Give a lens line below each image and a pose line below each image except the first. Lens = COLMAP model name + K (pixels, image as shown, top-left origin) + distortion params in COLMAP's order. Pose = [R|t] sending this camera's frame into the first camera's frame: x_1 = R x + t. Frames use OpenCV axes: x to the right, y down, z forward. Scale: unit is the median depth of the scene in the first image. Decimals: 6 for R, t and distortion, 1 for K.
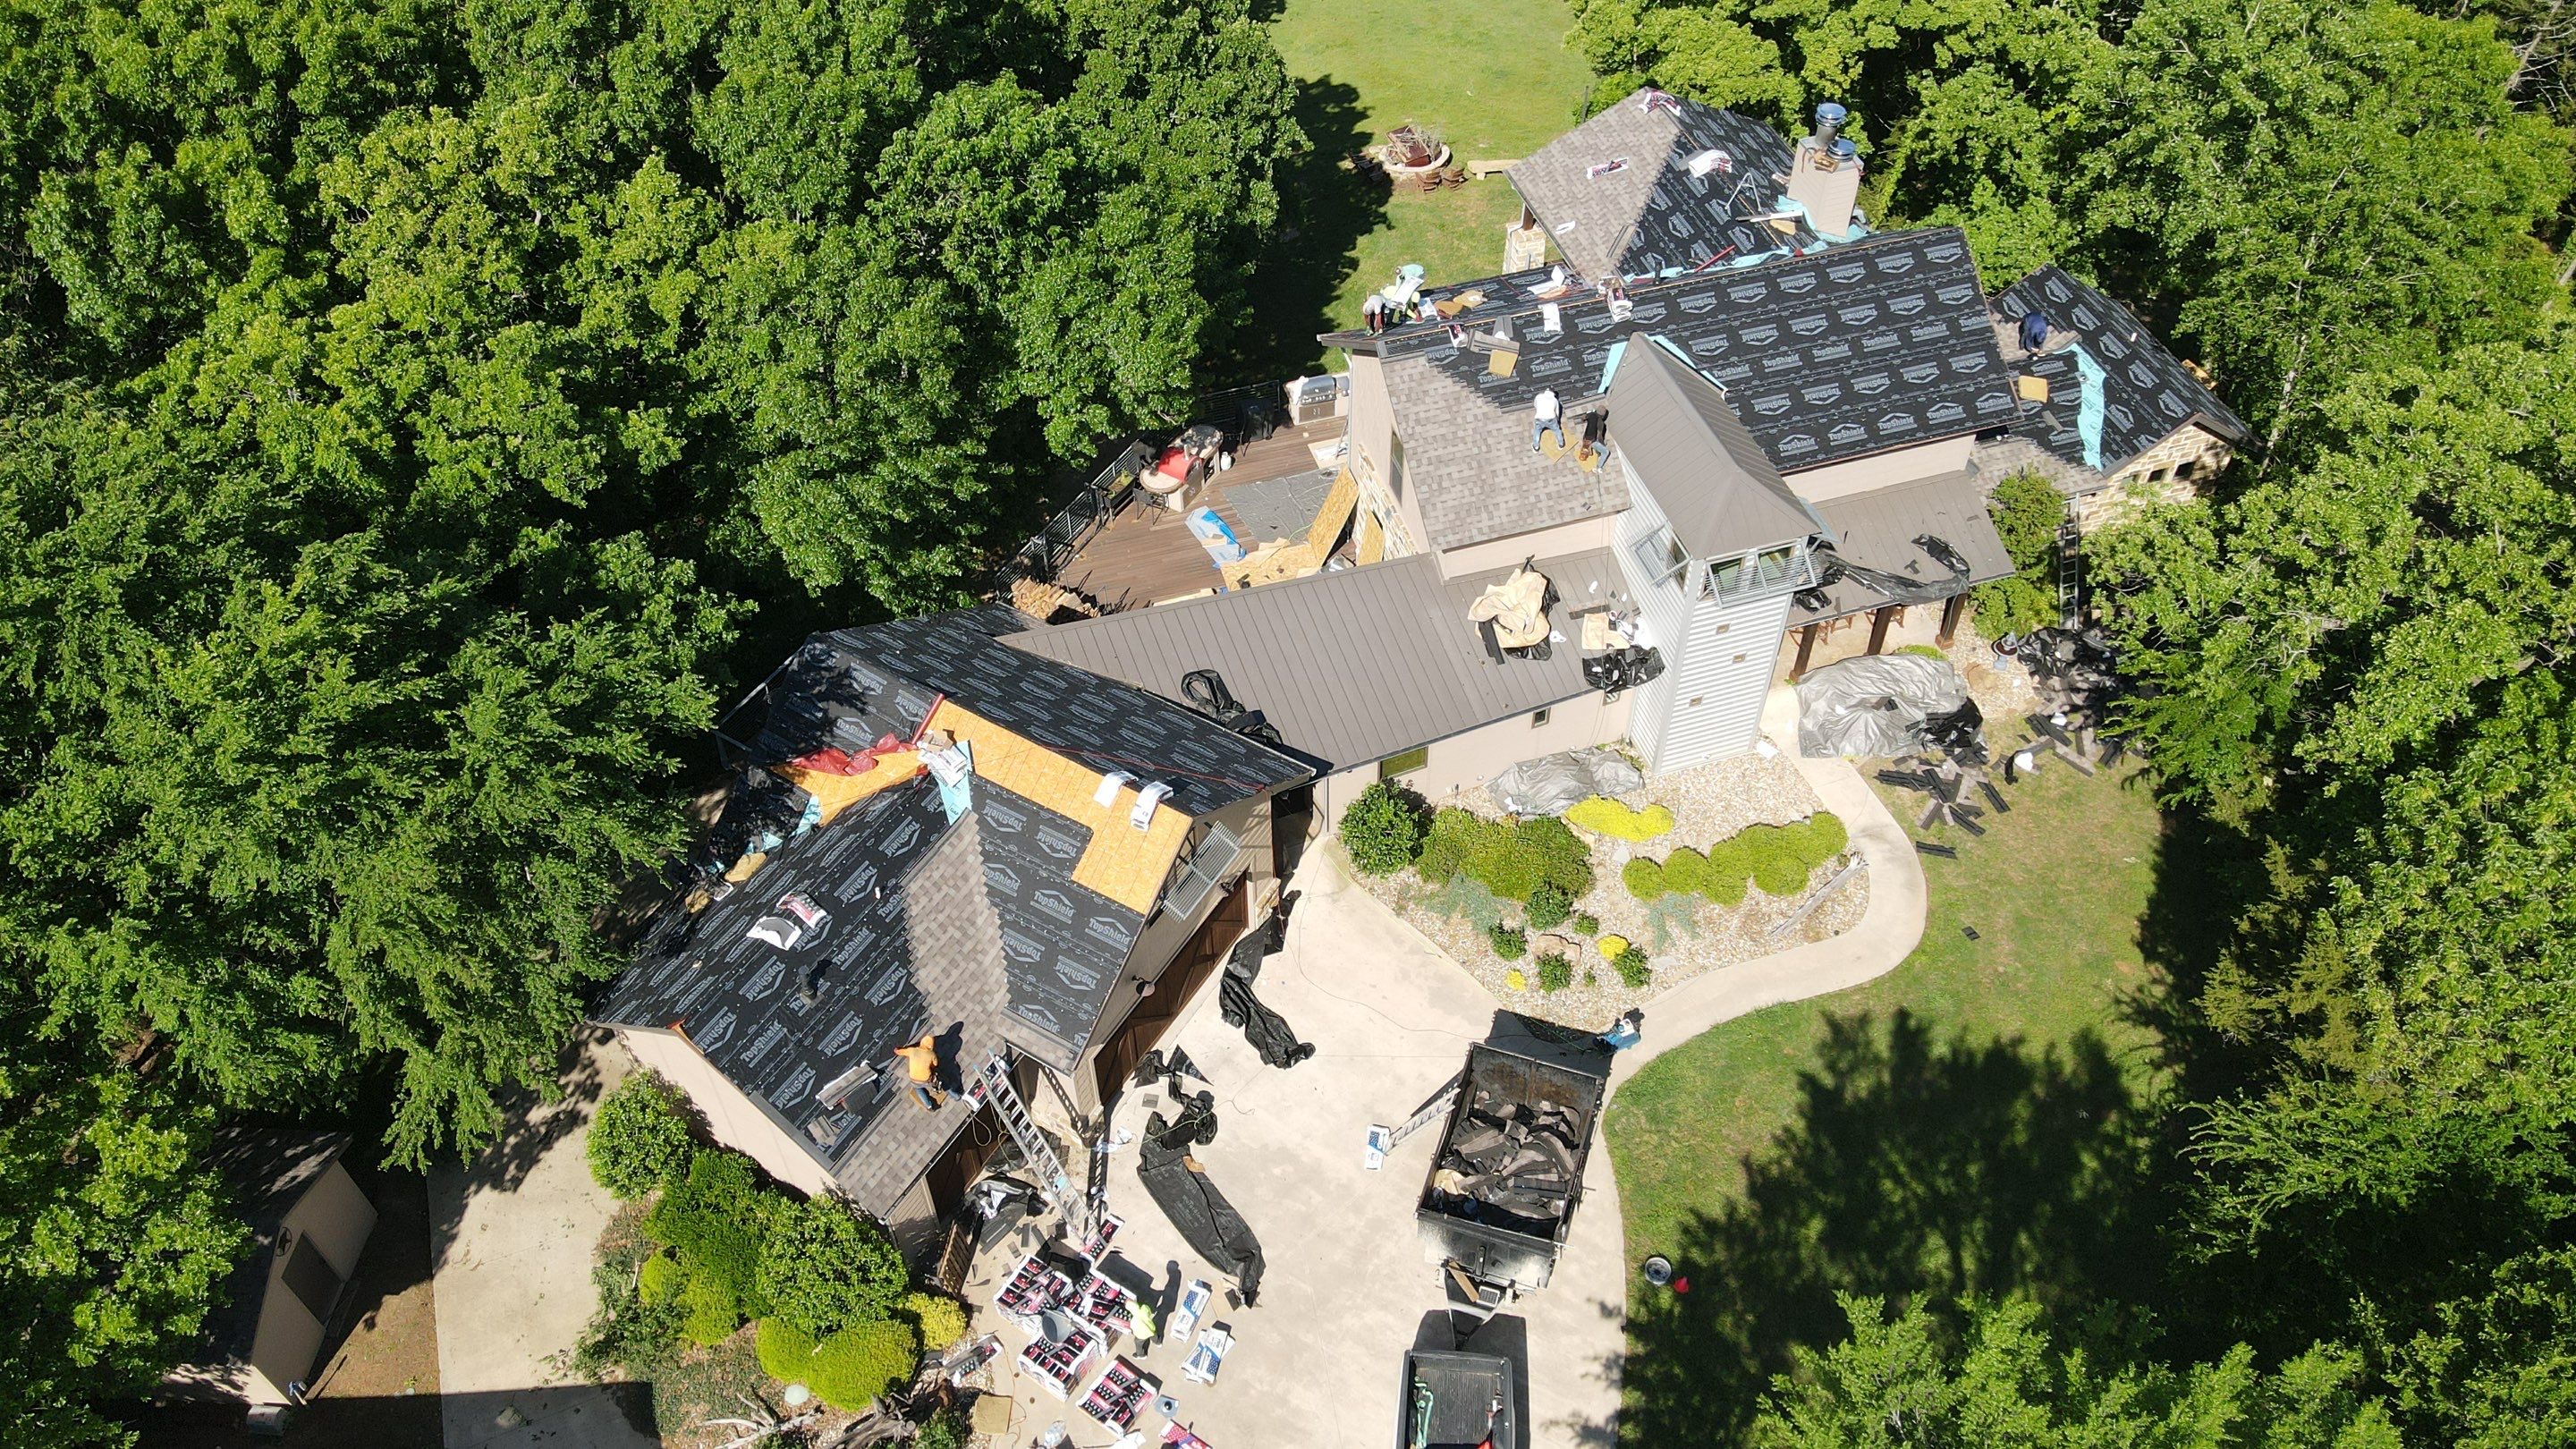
lens RADIAL K [[1885.2, 0, 1277.3], [0, 1885.2, 723.4], [0, 0, 1]] dist [-0.004491, 0.056201]
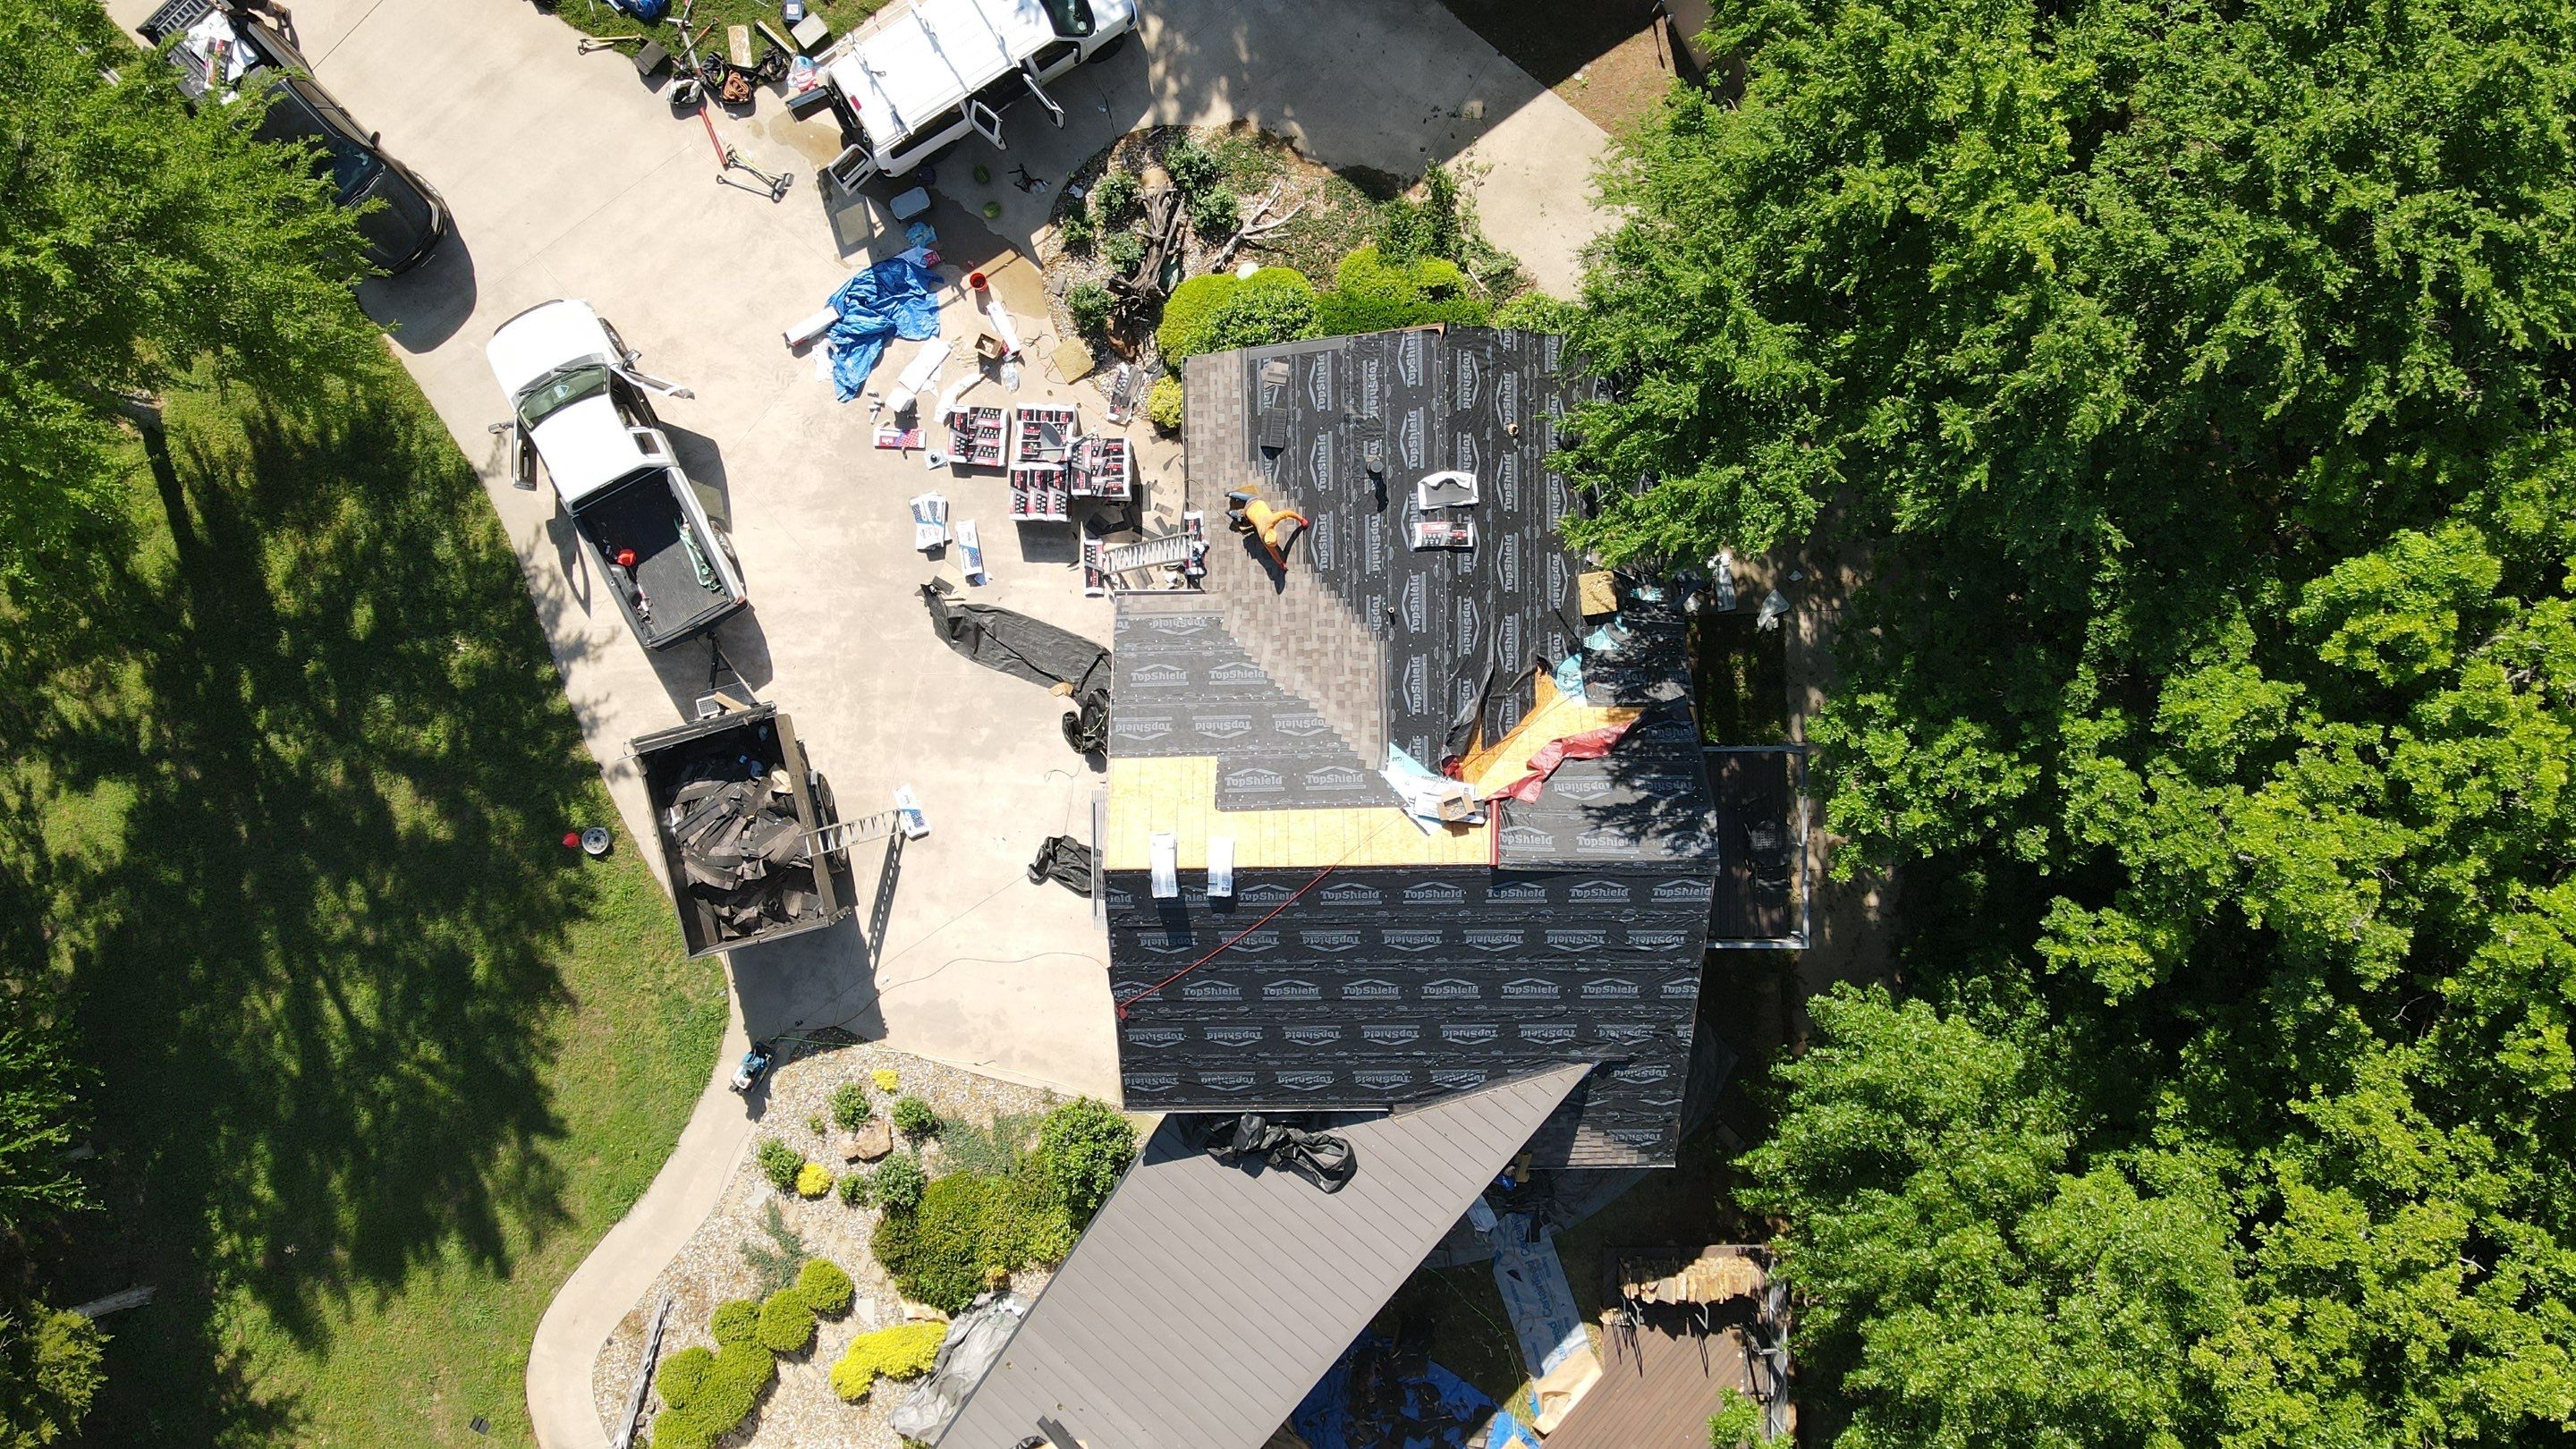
lens RADIAL K [[1885.2, 0, 1277.3], [0, 1885.2, 723.4], [0, 0, 1]] dist [-0.004491, 0.056201]
pose [[-0.841124, 0.540020, 0.029804, -0.157808], [-0.383641, -0.634581, 0.670914, -0.462846], [0.381220, 0.552888, 0.740936, 0.364182]]
